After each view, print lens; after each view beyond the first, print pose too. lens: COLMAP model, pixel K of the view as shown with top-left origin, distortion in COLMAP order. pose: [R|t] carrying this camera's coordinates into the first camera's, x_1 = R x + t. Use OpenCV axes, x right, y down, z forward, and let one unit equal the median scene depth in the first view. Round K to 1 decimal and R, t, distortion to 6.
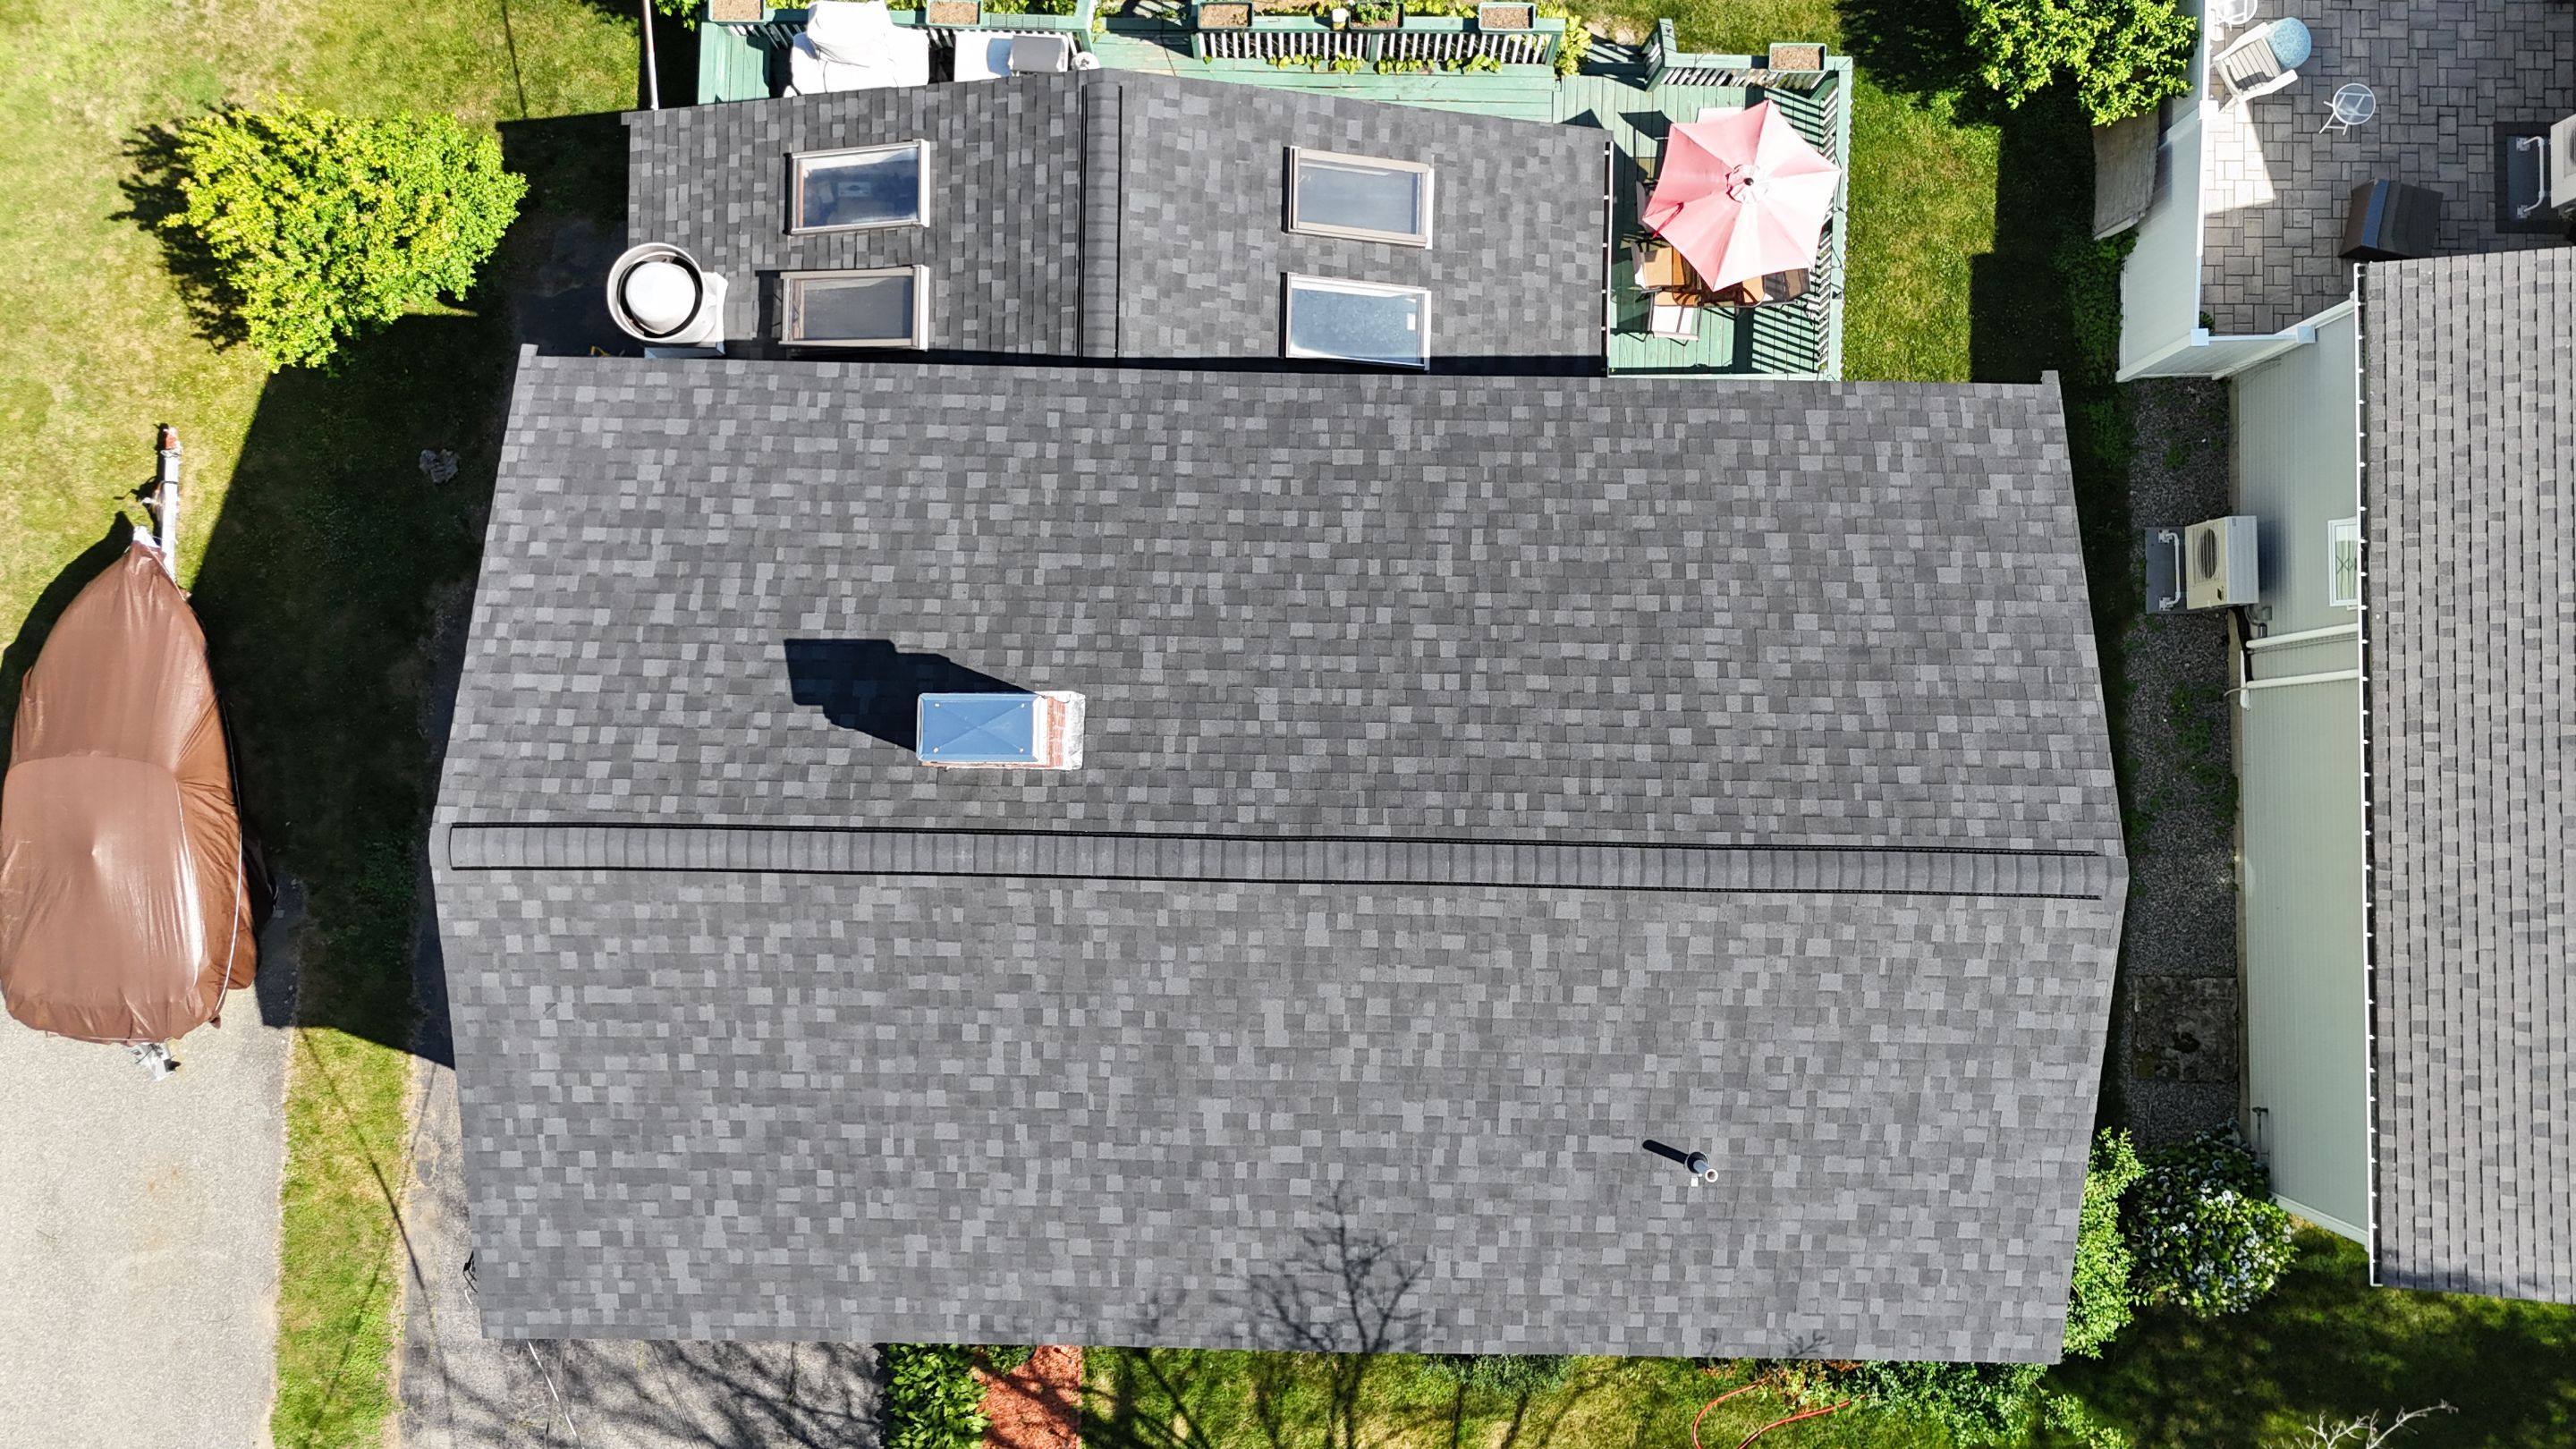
lens RADIAL K [[1892.4, 0, 1293.6], [0, 1892.4, 718.9], [0, 0, 1]] dist [0.073266, -0.063361]
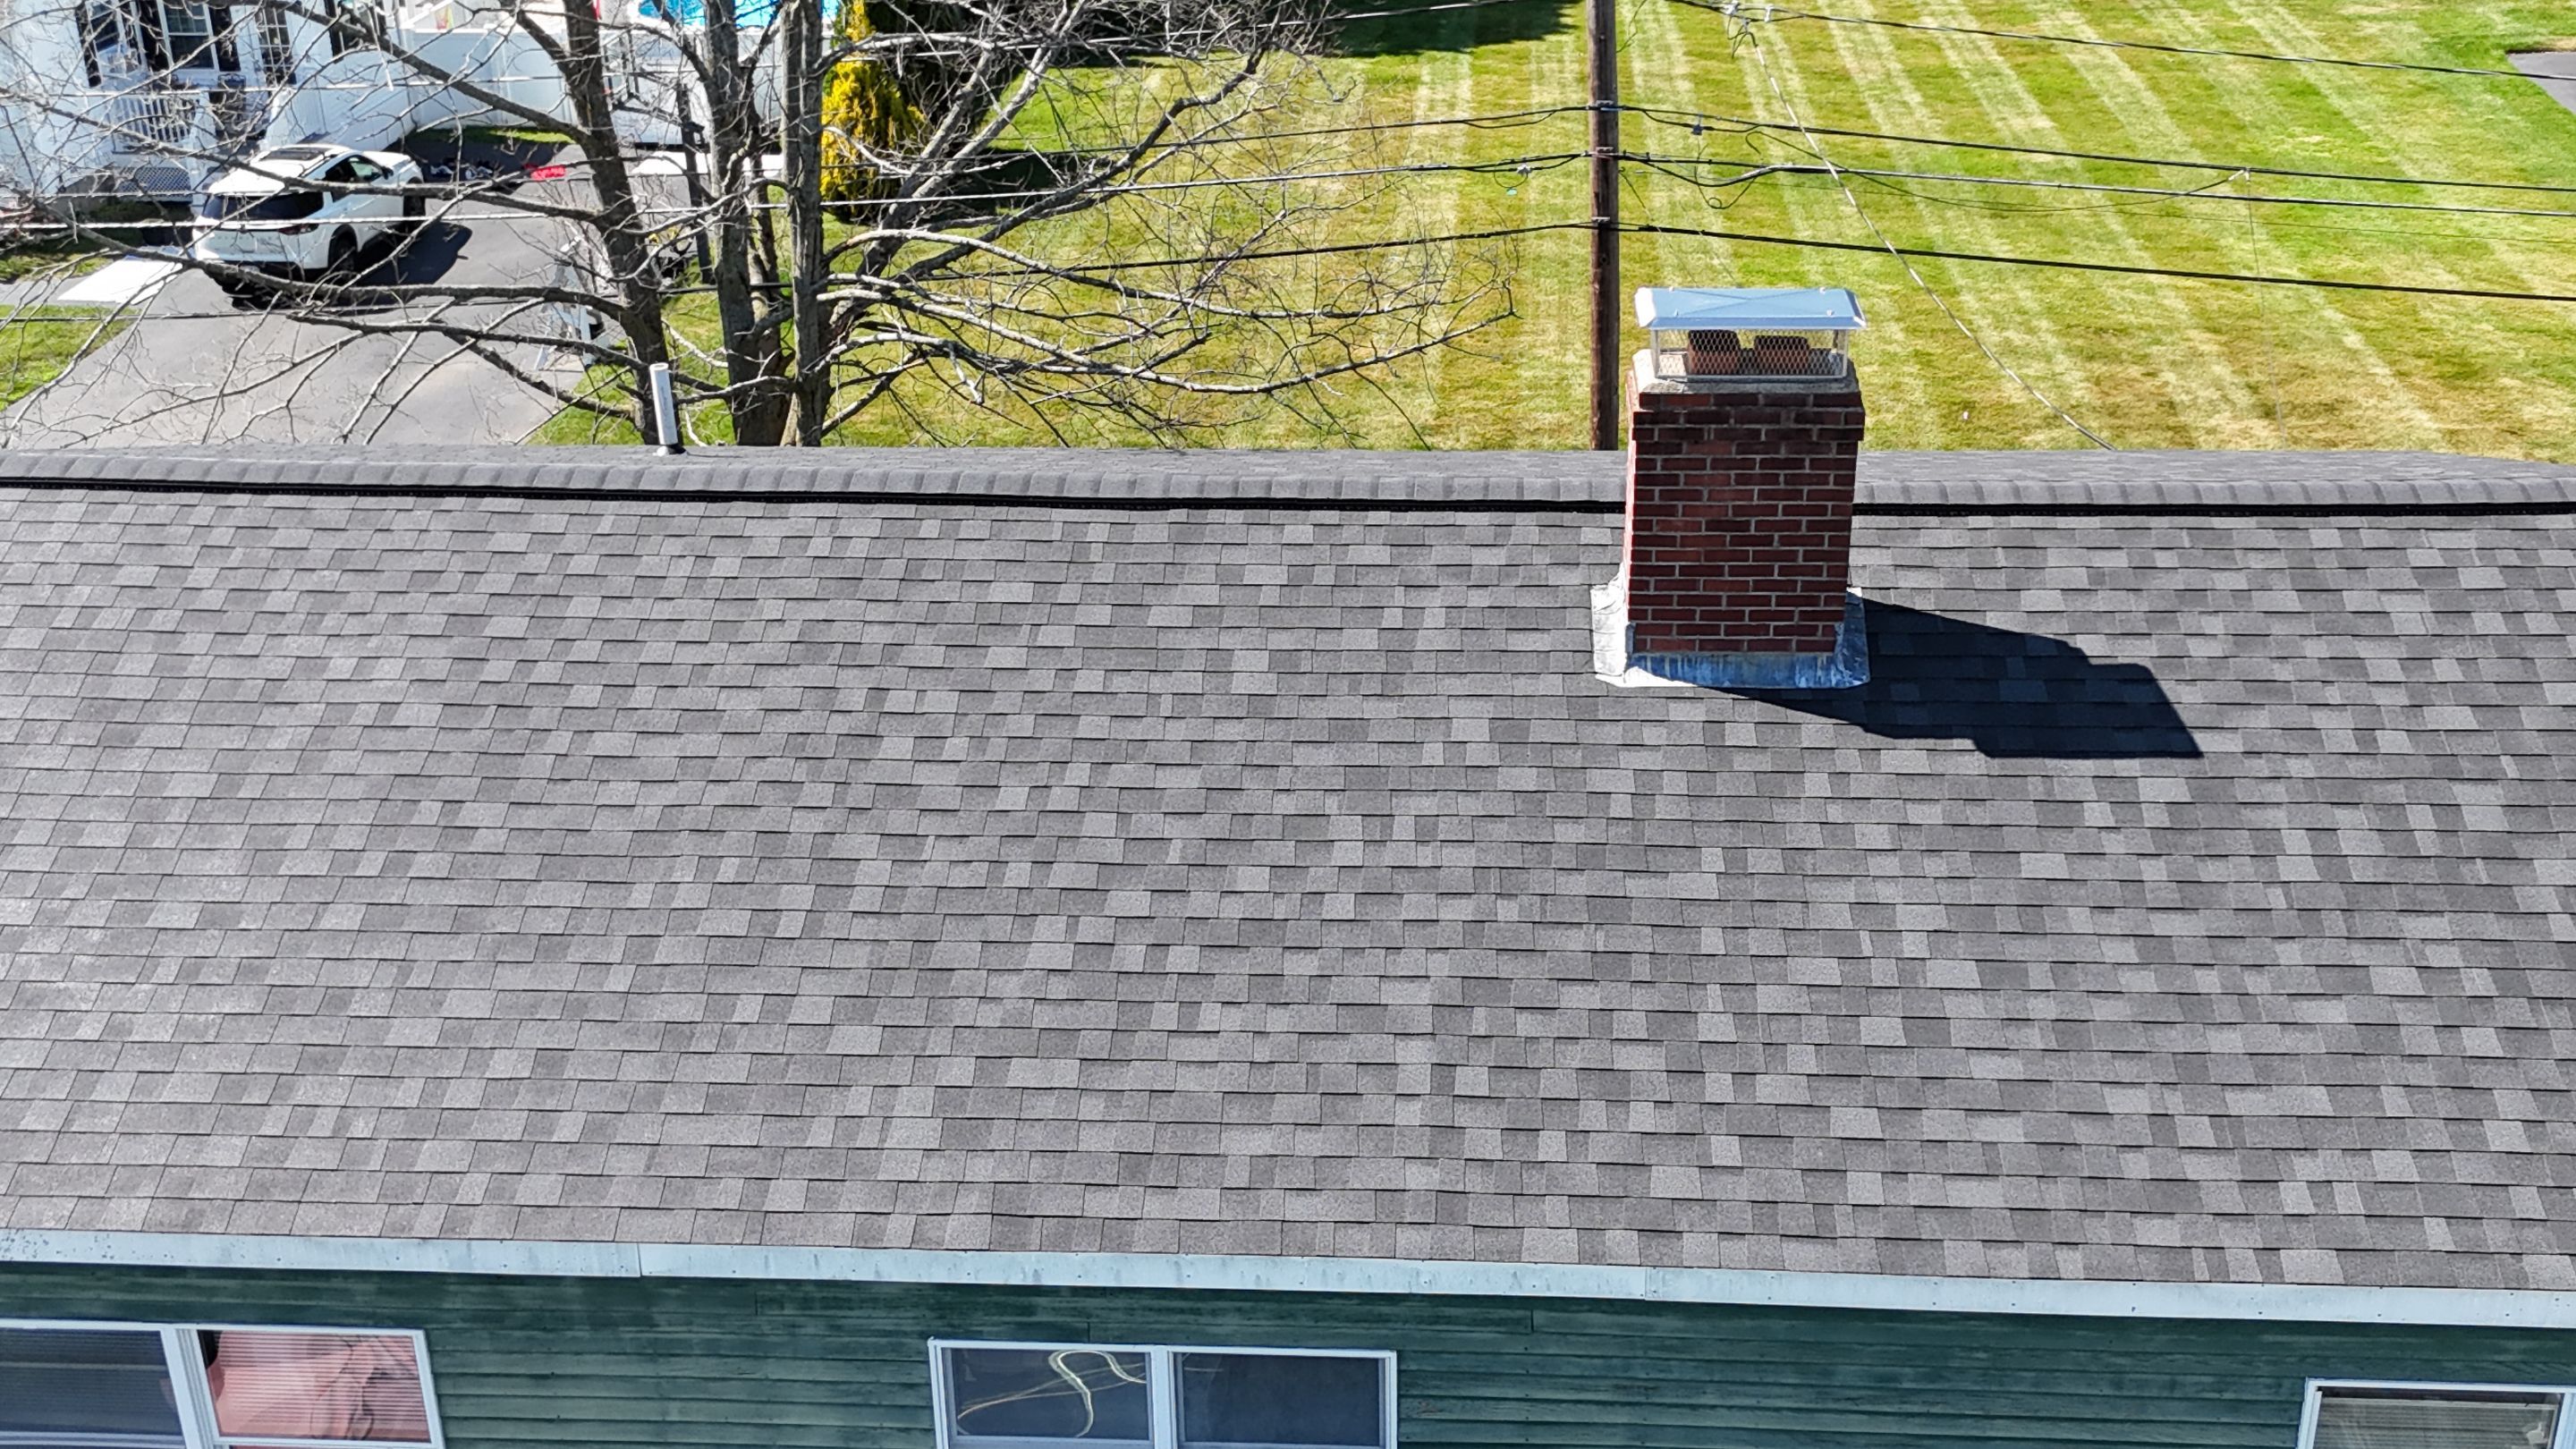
lens RADIAL K [[2808.2, 0, 1287.5], [0, 2808.2, 705.8], [0, 0, 1]] dist [0.061520, 0.000000]
pose [[-0.998674, -0.005495, 0.051178, -0.060391], [0.049271, -0.389715, 0.919617, -0.693751], [0.014892, 0.920919, 0.389469, 0.657963]]
